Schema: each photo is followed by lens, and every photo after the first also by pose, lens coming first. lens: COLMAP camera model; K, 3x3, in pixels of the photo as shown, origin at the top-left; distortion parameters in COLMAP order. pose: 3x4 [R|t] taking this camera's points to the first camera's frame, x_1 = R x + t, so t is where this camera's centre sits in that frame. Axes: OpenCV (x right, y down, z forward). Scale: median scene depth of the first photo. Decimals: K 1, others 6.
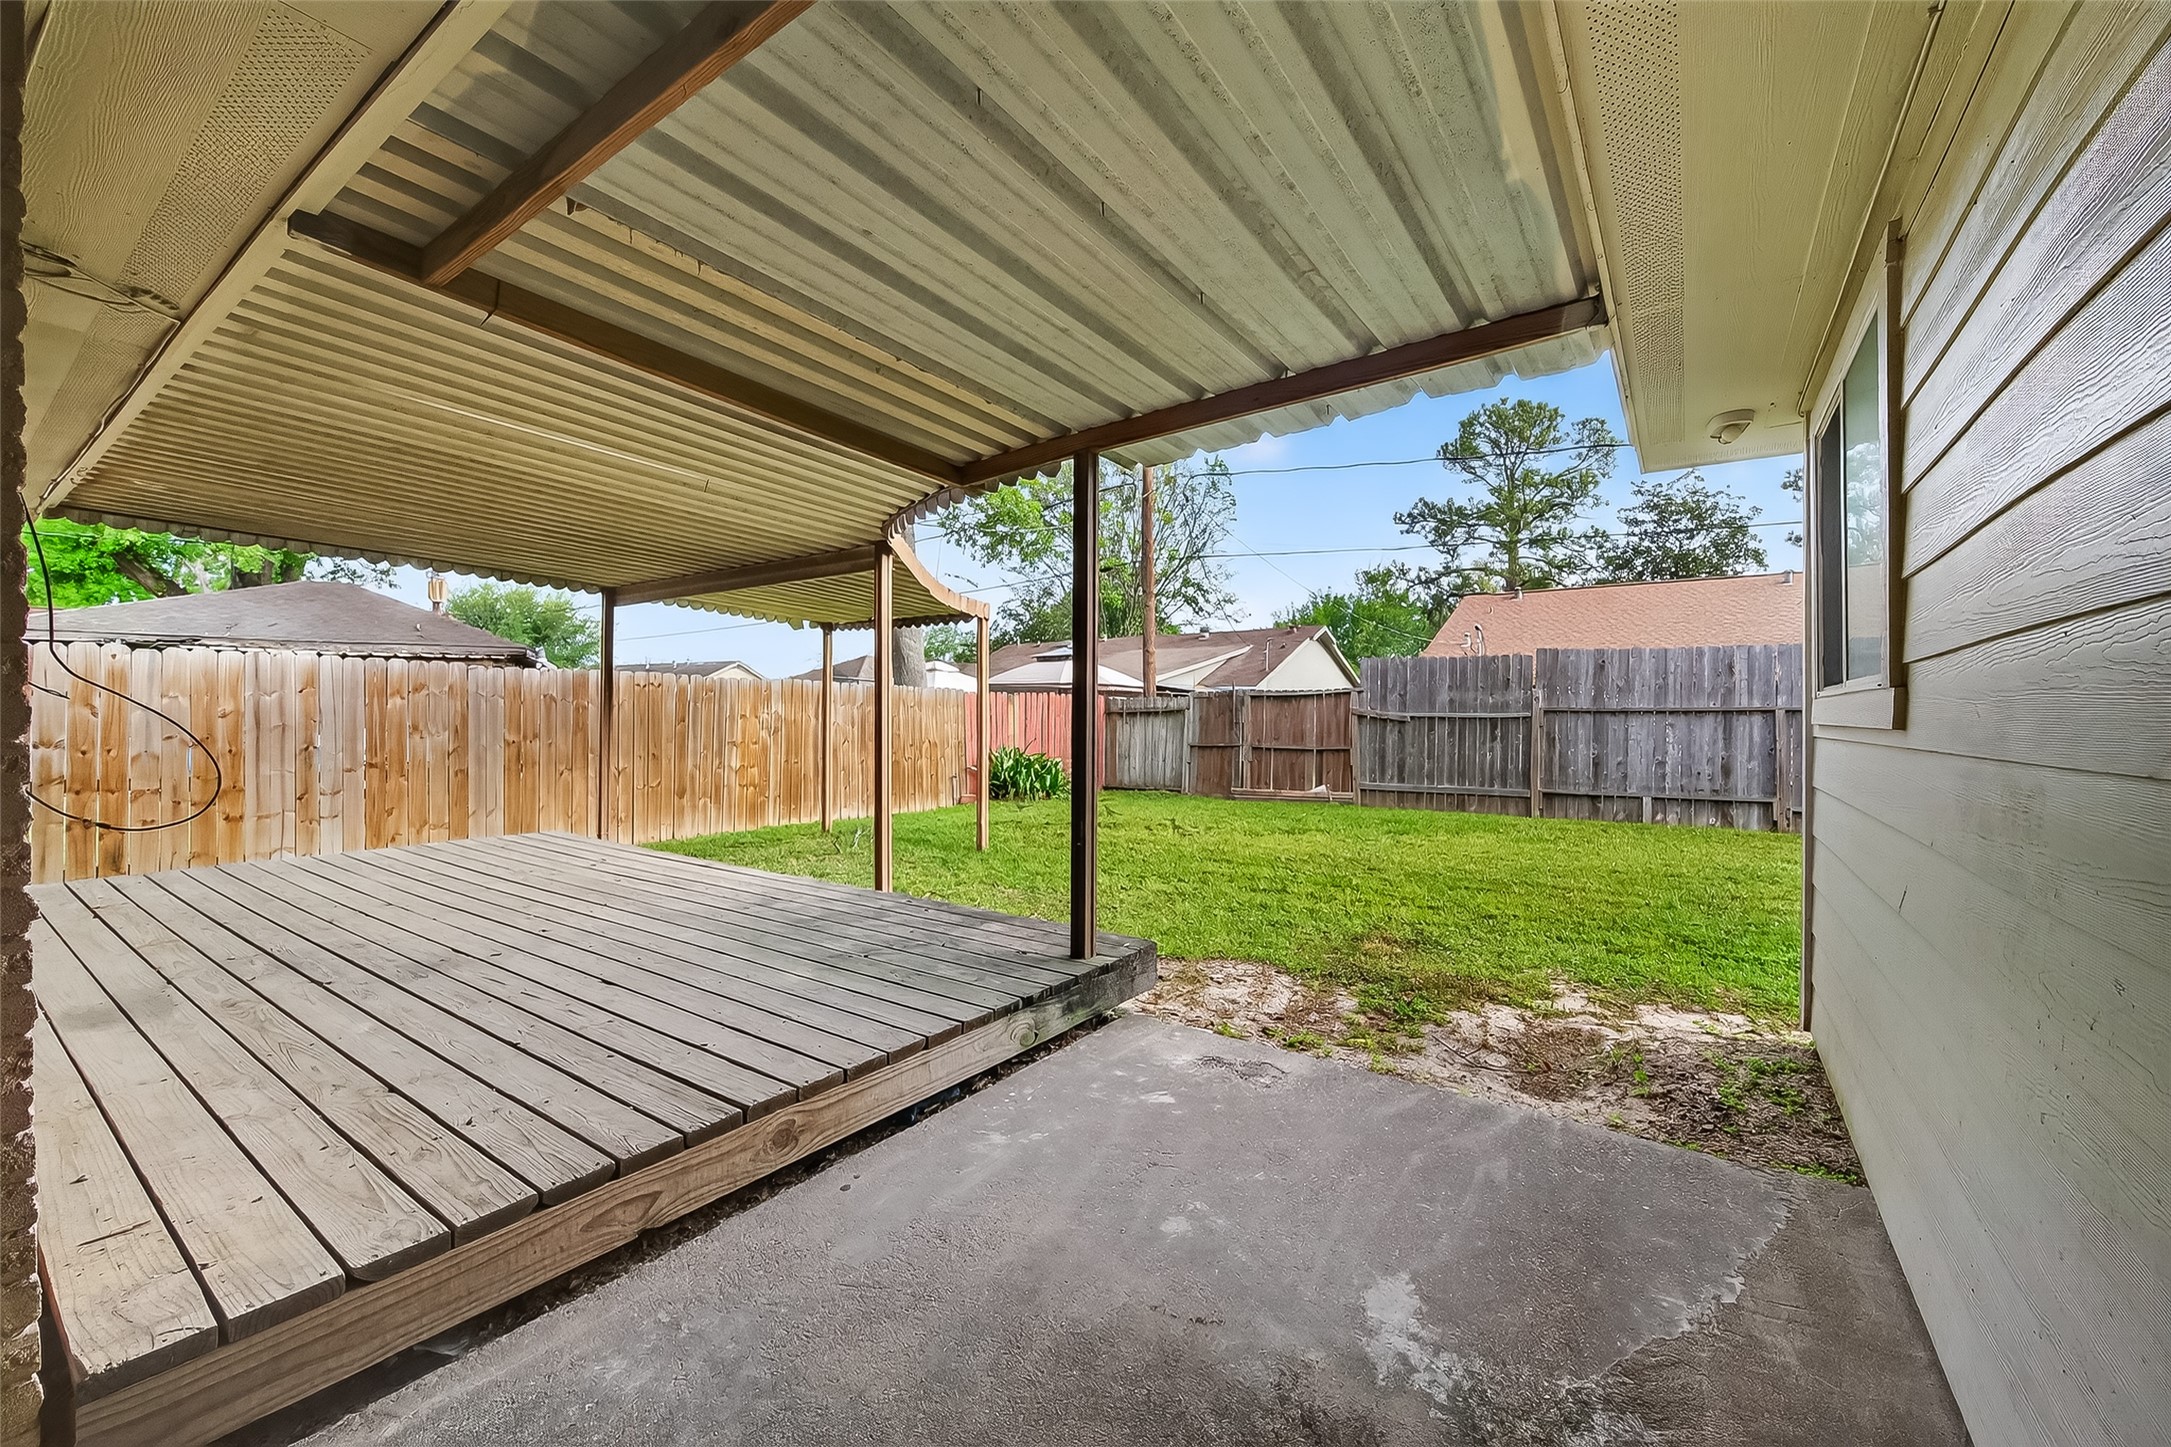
lens RADIAL K [[868.7, 0, 1079.8], [0, 868.7, 749.4], [0, 0, 1]] dist [-0.000901, -0.000091]
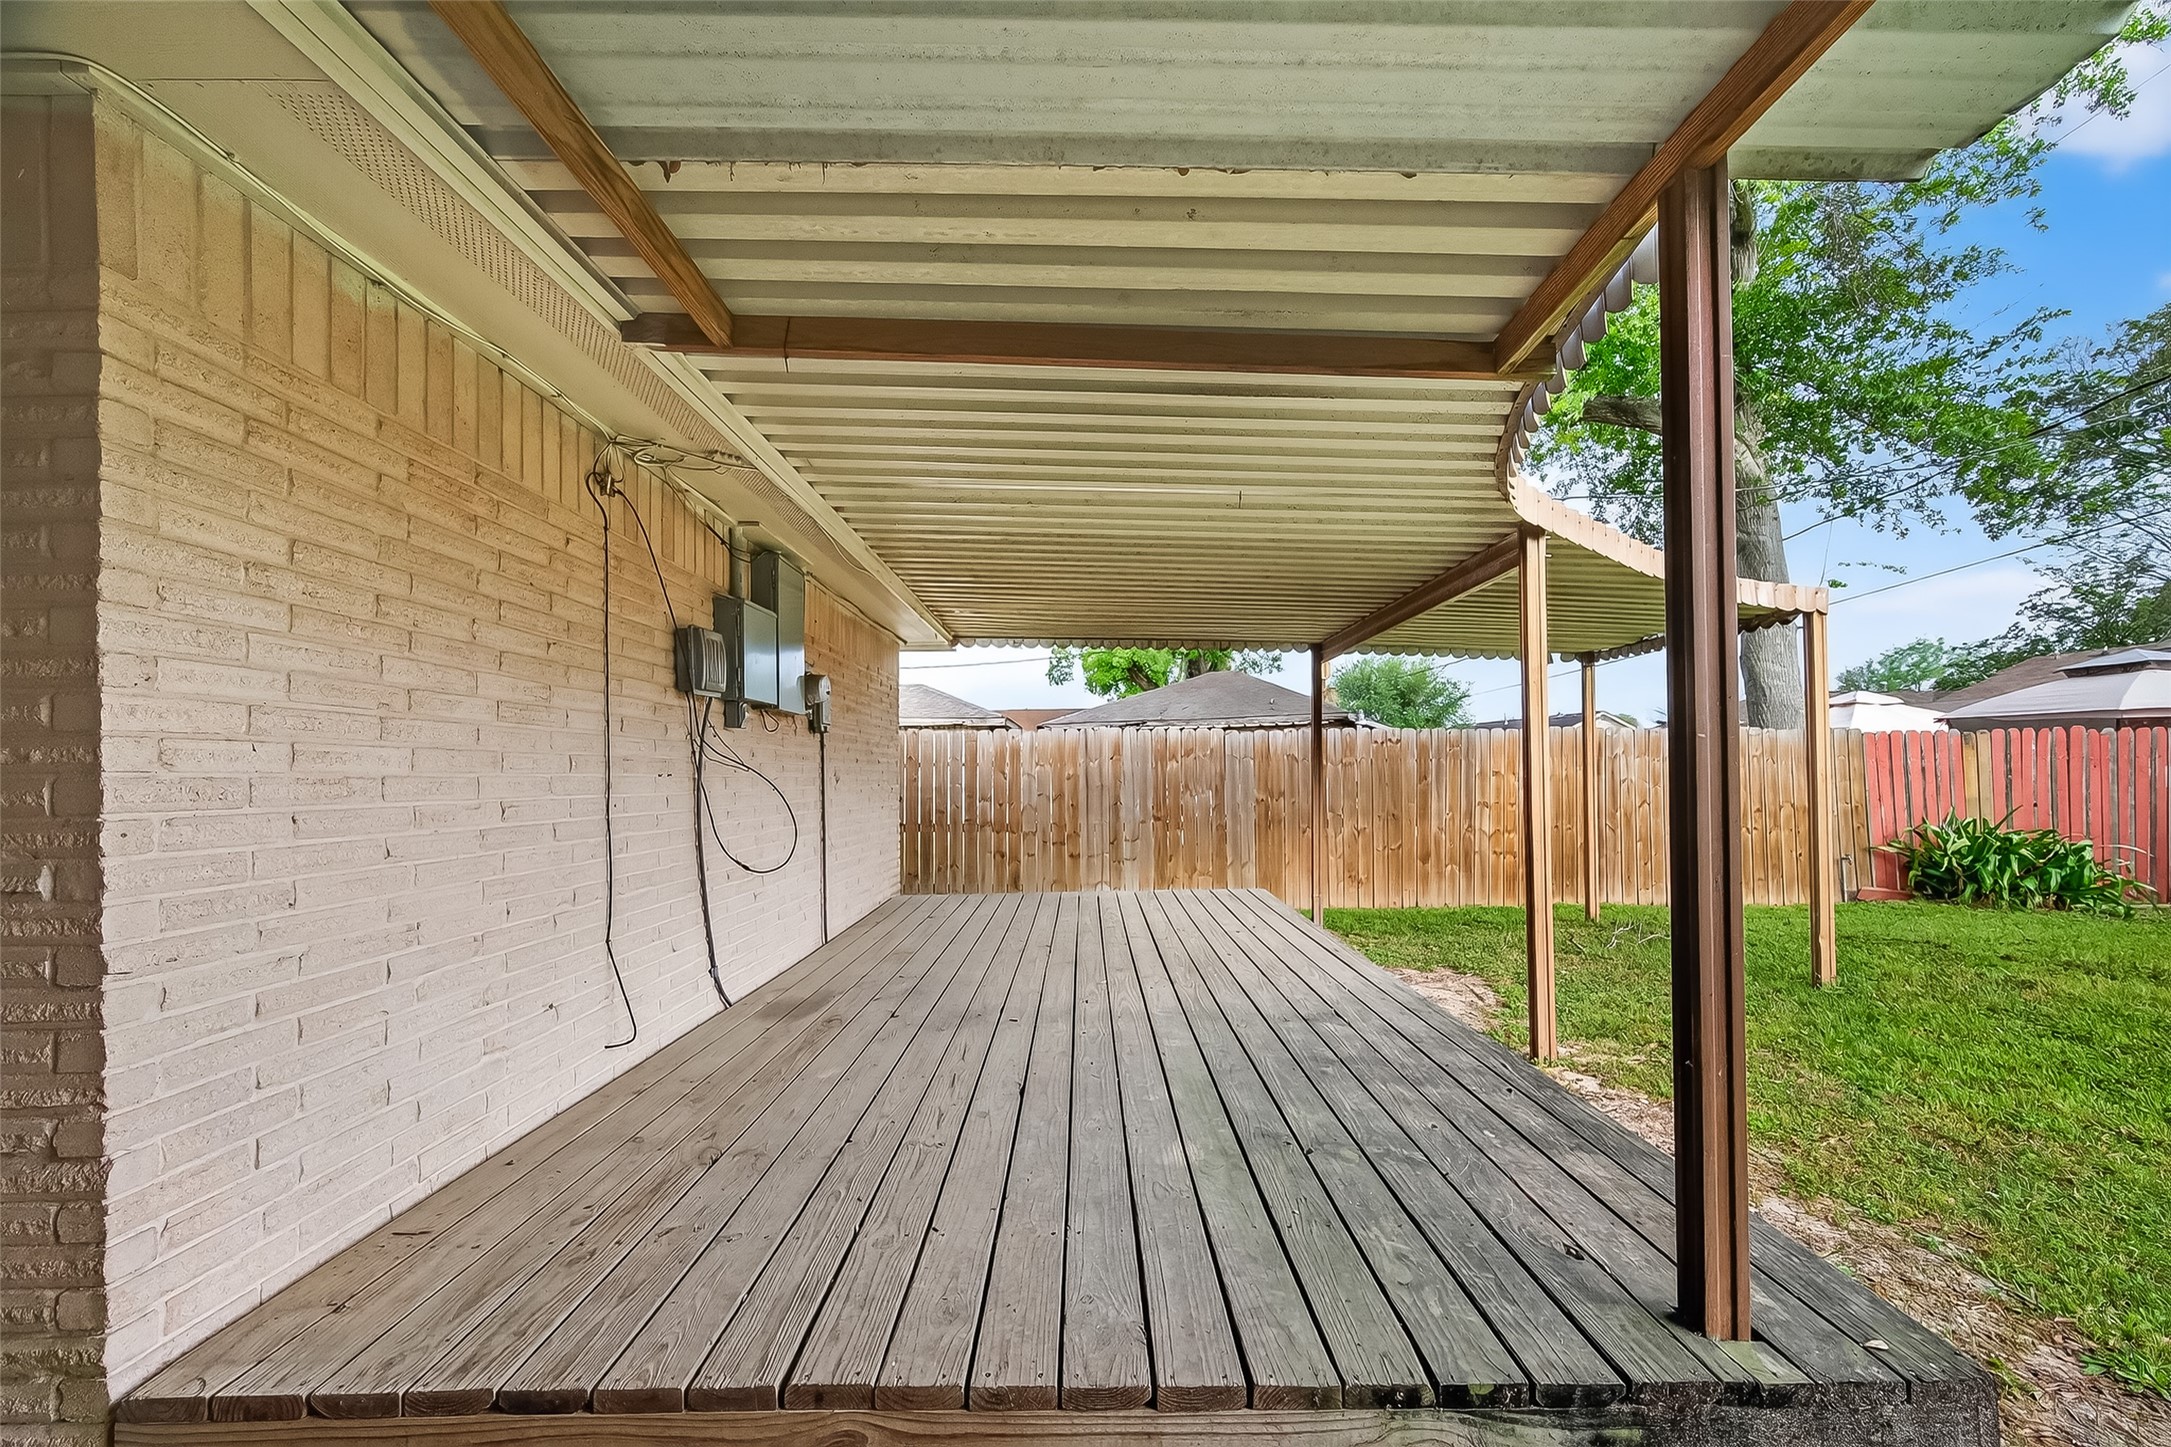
lens RADIAL K [[852.4, 0, 1083.6], [0, 852.4, 776.0], [0, 0, 1]] dist [-0.005749, -0.000239]
pose [[0.580869, -0.007965, -0.813958, 0.078233], [-0.019731, 0.999521, -0.023861, -0.009729], [0.813758, 0.029921, 0.580433, 0.227325]]
